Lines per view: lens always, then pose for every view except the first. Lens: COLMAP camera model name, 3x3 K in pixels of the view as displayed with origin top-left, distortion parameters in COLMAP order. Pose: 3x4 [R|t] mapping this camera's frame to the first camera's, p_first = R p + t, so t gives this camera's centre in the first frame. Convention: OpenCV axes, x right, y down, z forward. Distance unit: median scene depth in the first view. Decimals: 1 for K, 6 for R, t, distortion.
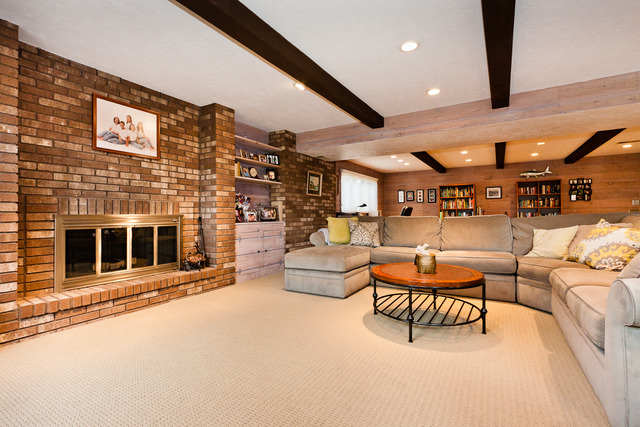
lens RADIAL K [[292.5, 0, 320.0], [0, 292.5, 213.5], [0, 0, 1]] dist [0.001750, 0.000215]
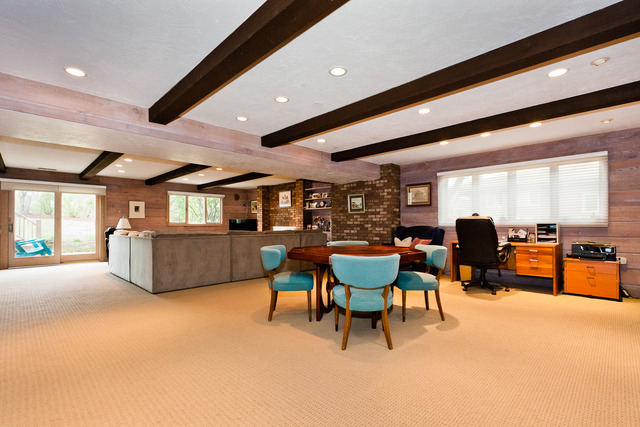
lens RADIAL K [[292.5, 0, 320.0], [0, 292.5, 213.5], [0, 0, 1]] dist [0.001750, 0.000215]
pose [[-0.231532, -0.026263, -0.972473, 1.273229], [0.009939, 0.999520, -0.029359, -0.023460], [0.972777, -0.016463, -0.231160, 1.169305]]
